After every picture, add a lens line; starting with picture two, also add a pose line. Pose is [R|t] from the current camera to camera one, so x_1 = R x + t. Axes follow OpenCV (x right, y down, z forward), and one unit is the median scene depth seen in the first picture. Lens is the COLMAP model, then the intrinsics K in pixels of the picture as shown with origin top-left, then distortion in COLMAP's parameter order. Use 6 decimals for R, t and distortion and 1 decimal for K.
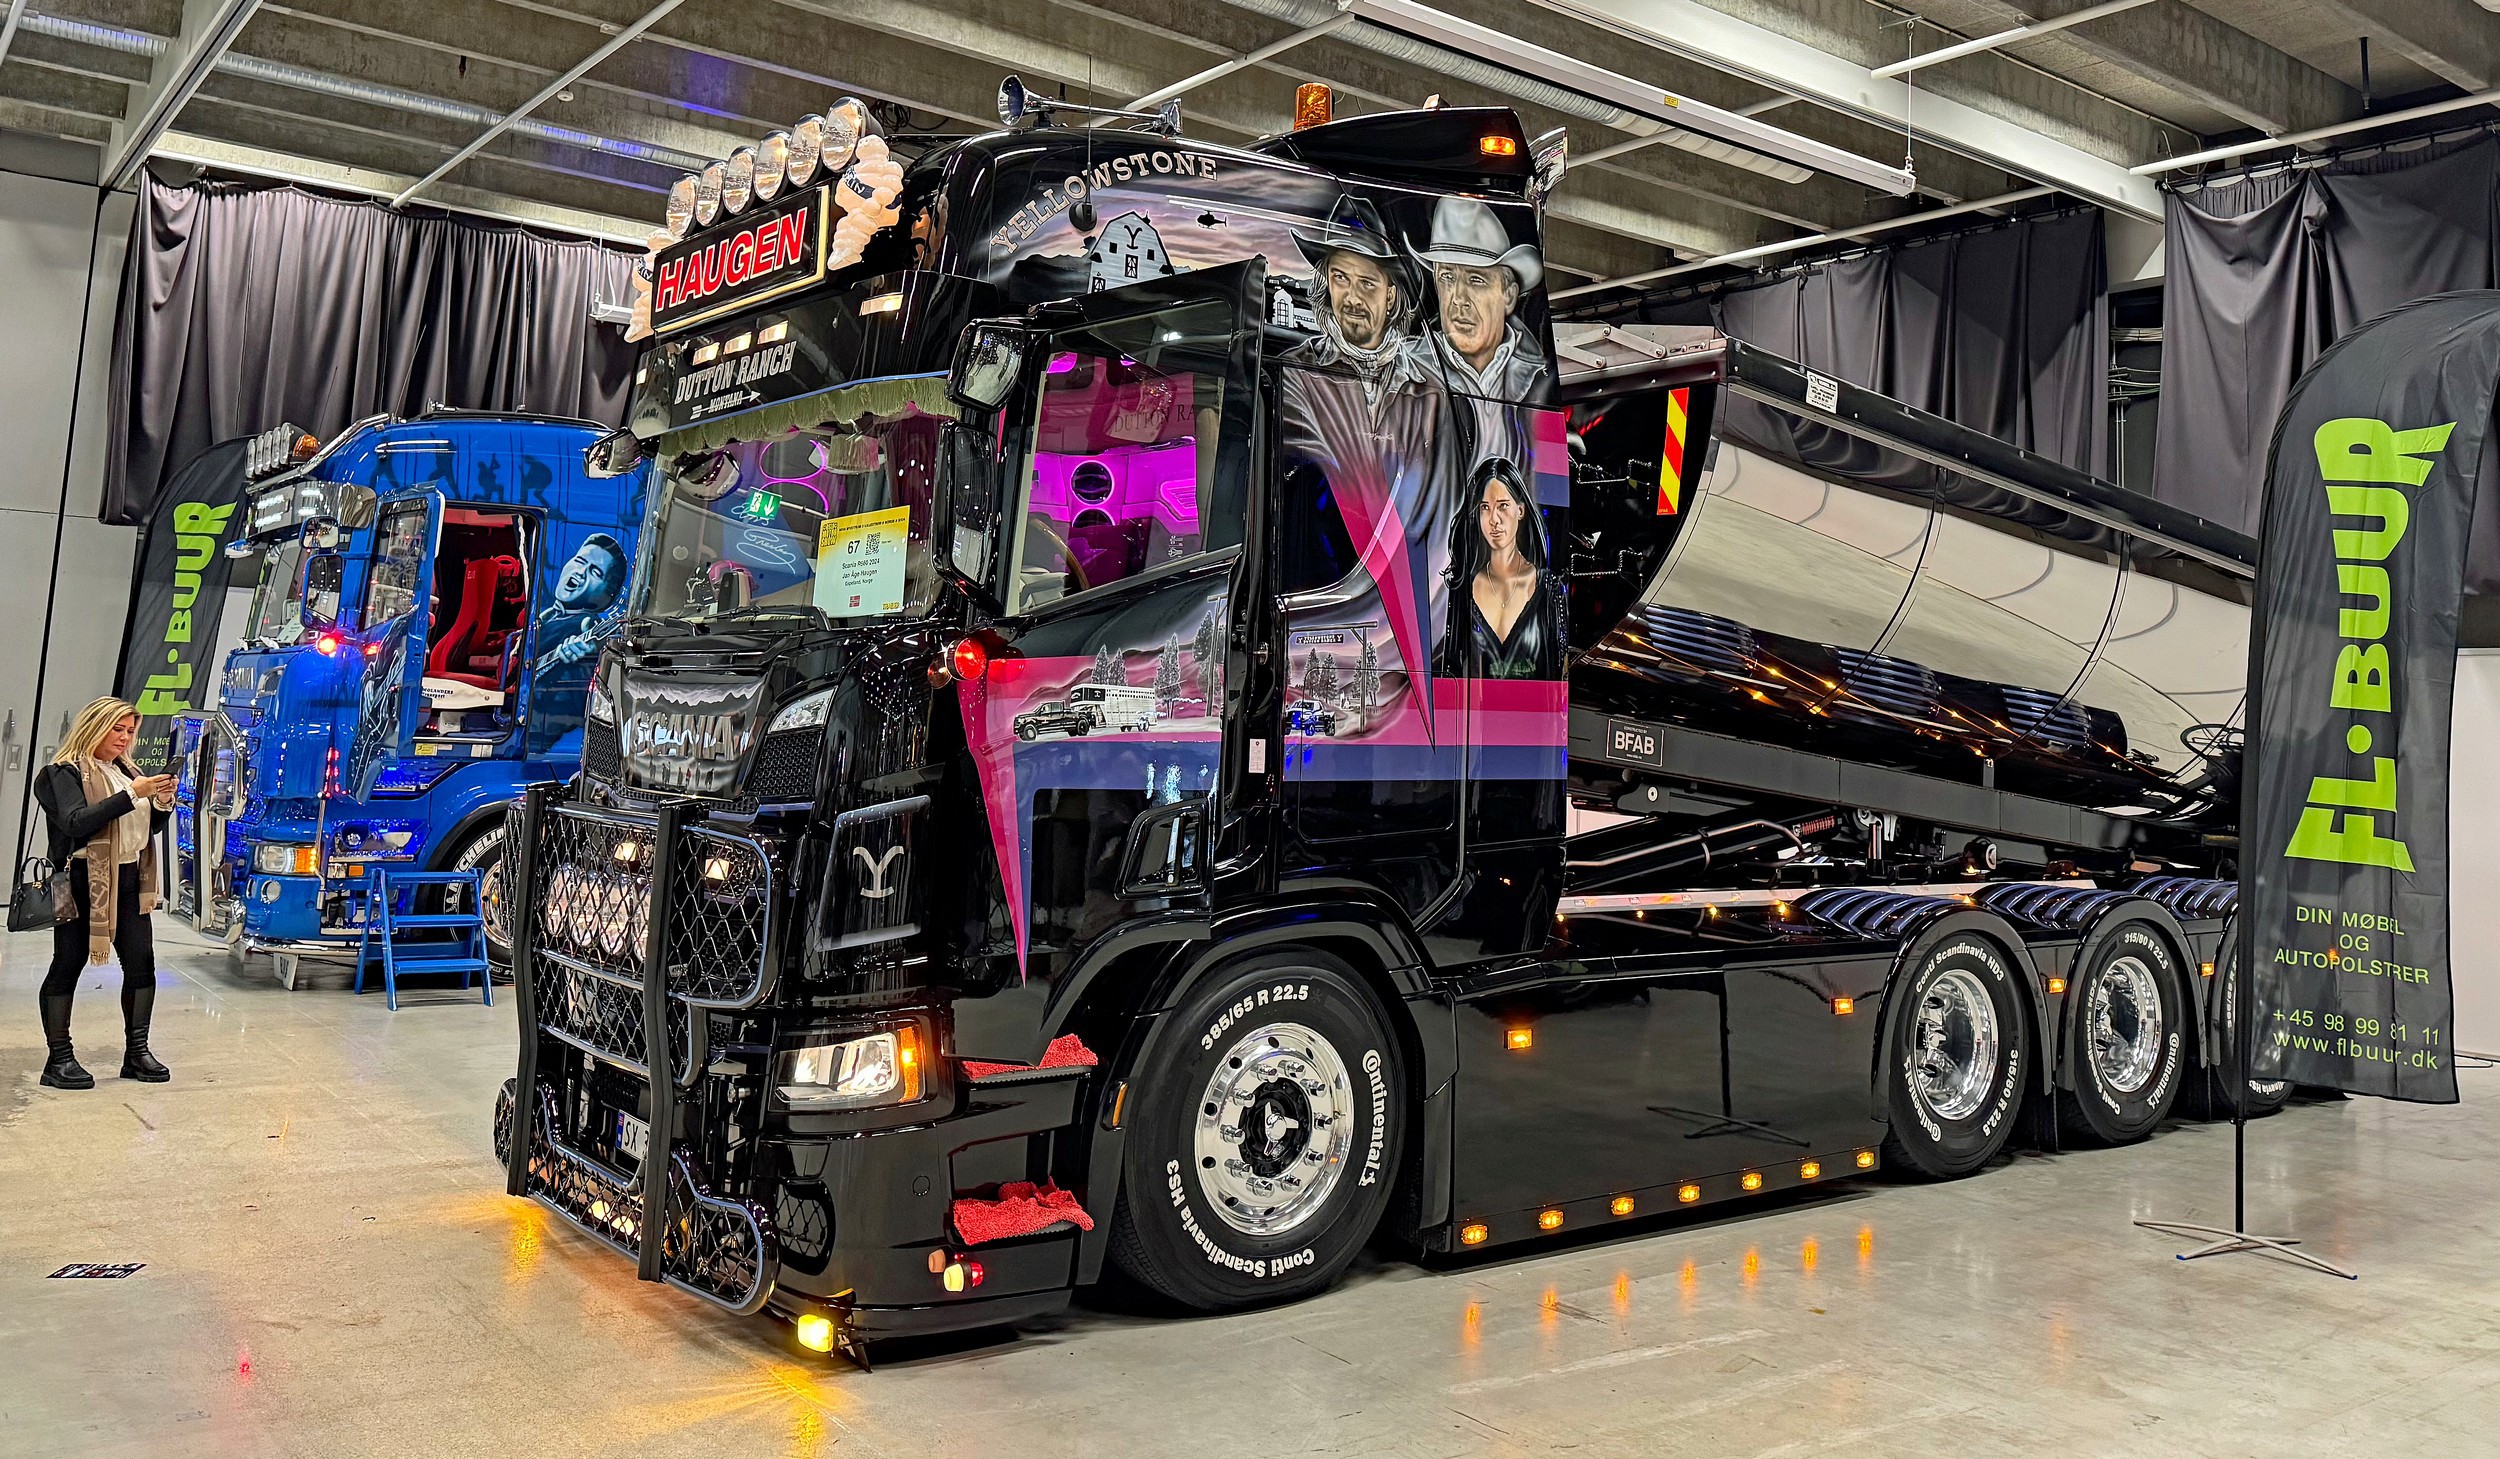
lens RADIAL K [[1907.5, 0, 1140.5], [0, 1907.5, 441.4], [0, 0, 1]] dist [0.027456, -0.033874]
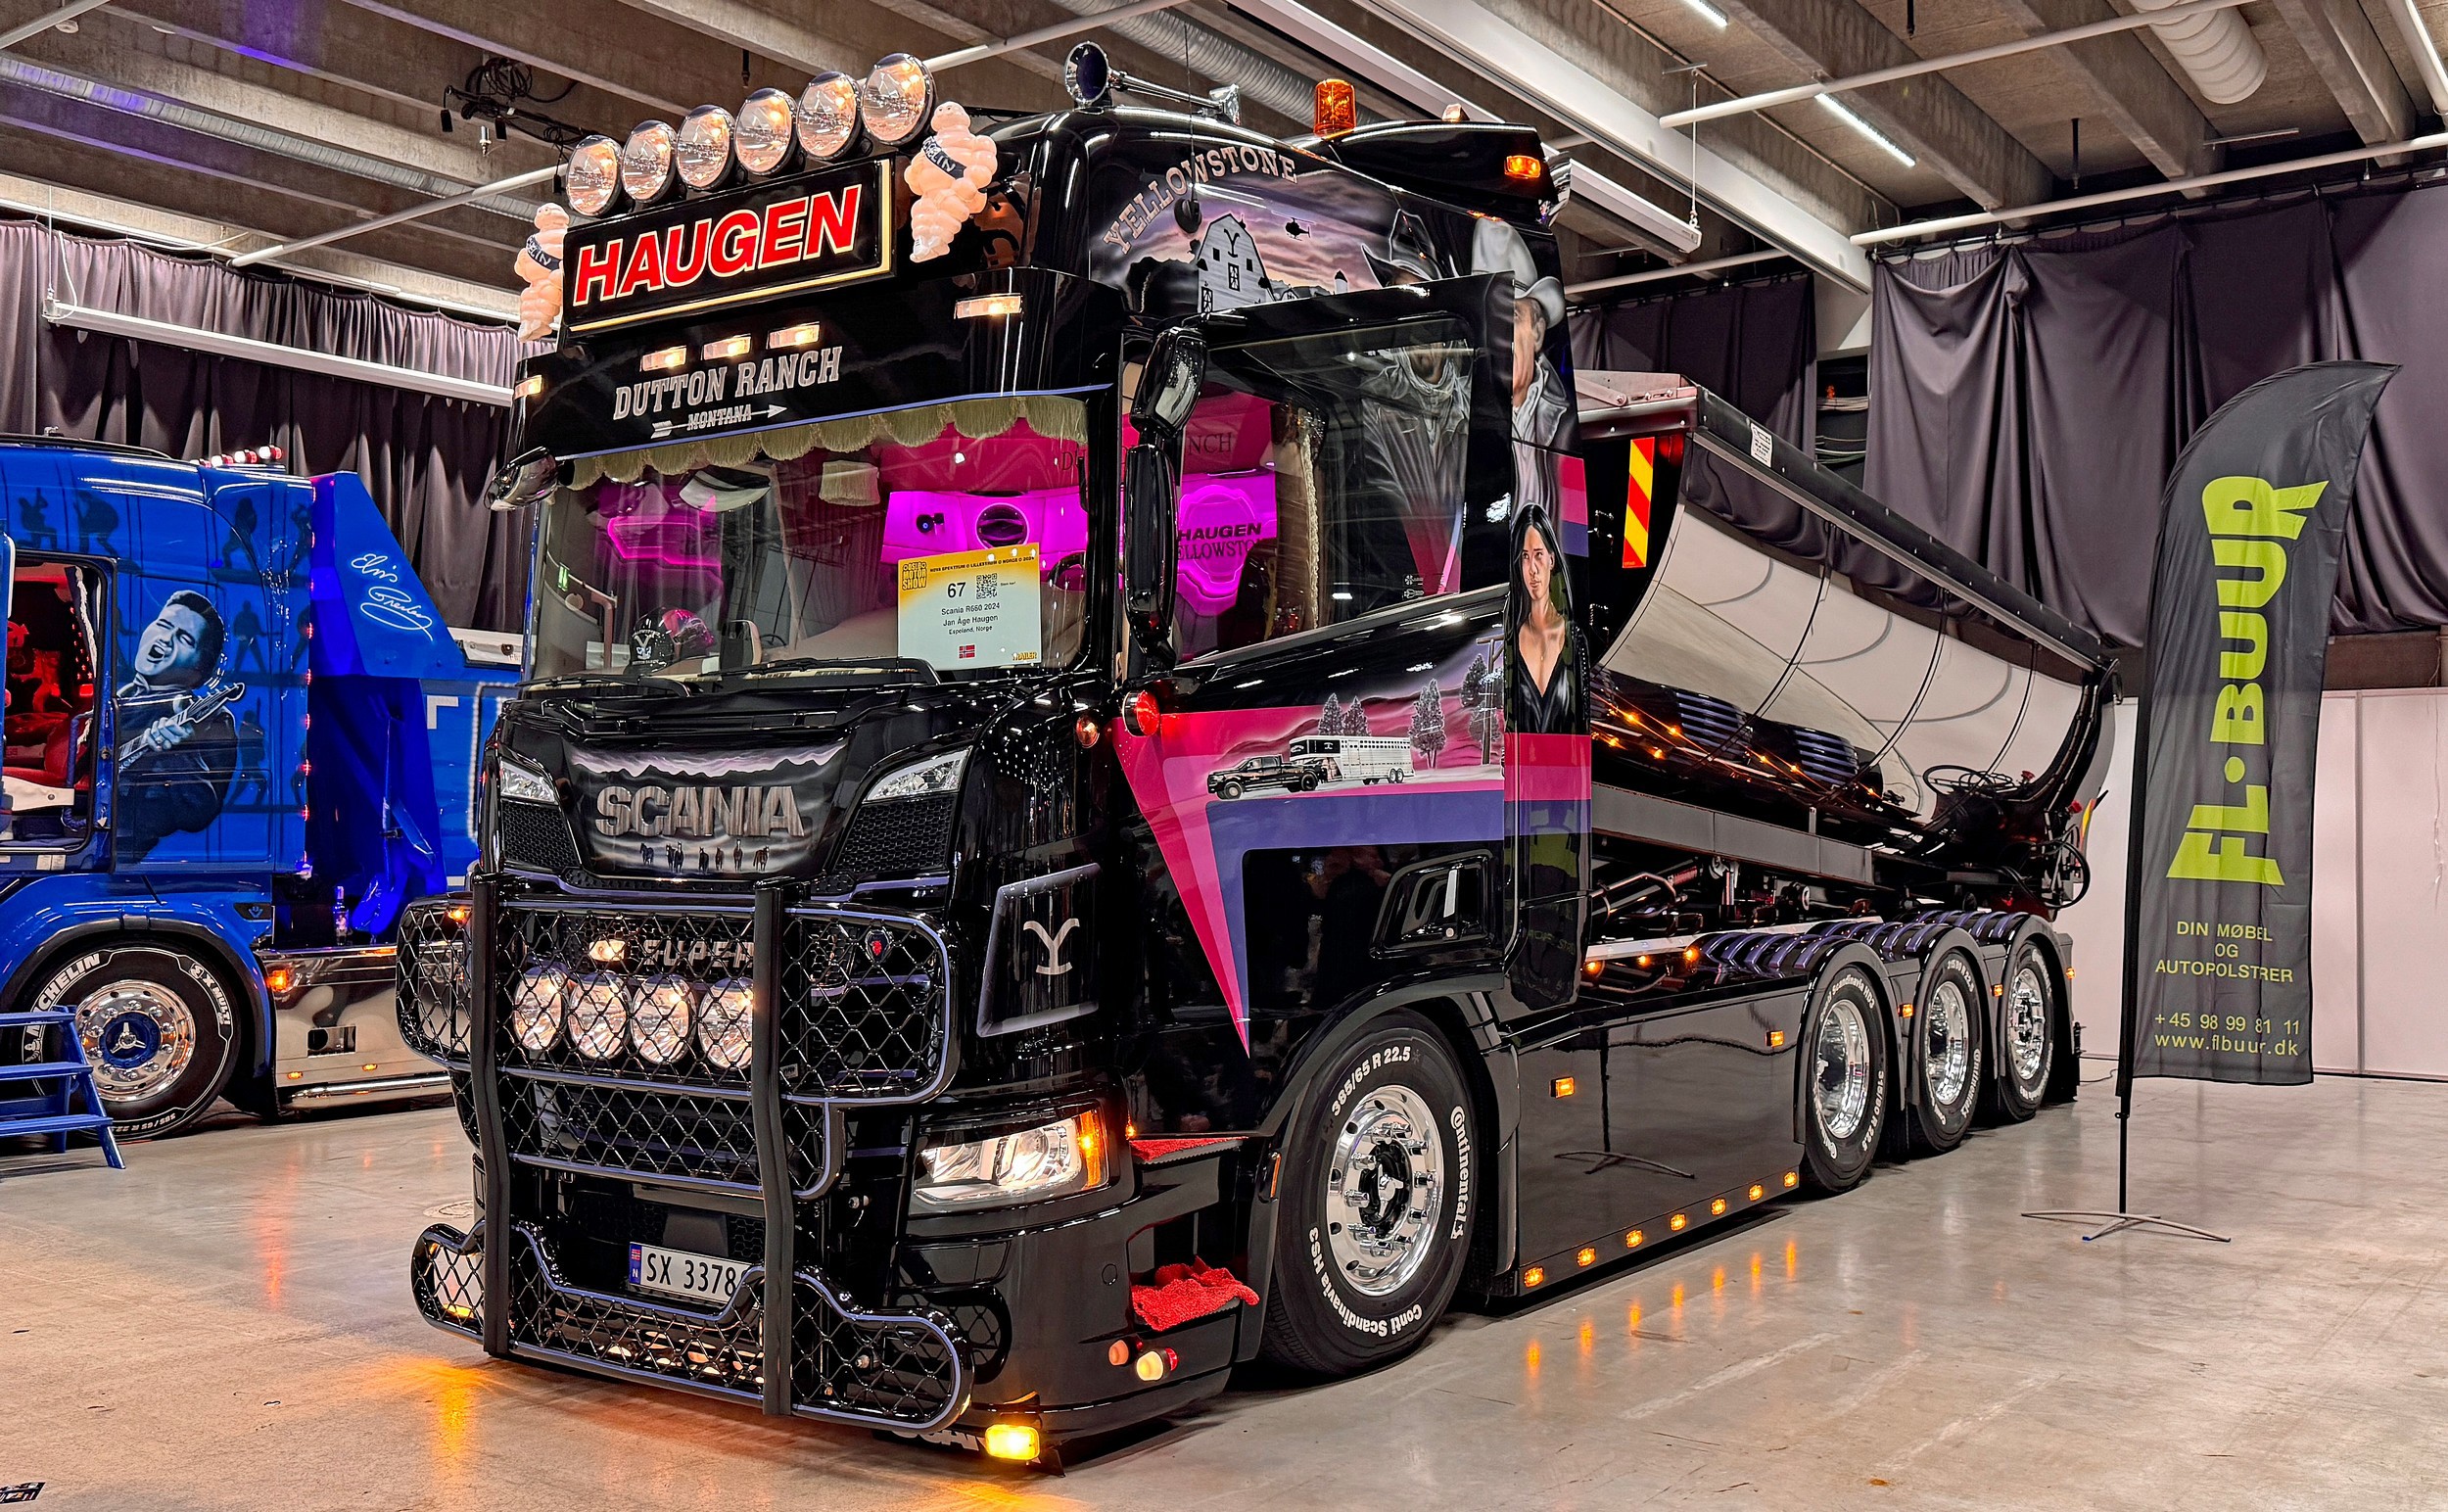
lens RADIAL K [[2066.3, 0, 1240.1], [0, 2066.3, 770.9], [0, 0, 1]] dist [0.054983, -0.058606]
pose [[0.948909, -0.024213, 0.314621, -0.289214], [-0.015465, 0.992285, 0.123010, 0.017056], [-0.315172, -0.121591, 0.941213, 0.051626]]
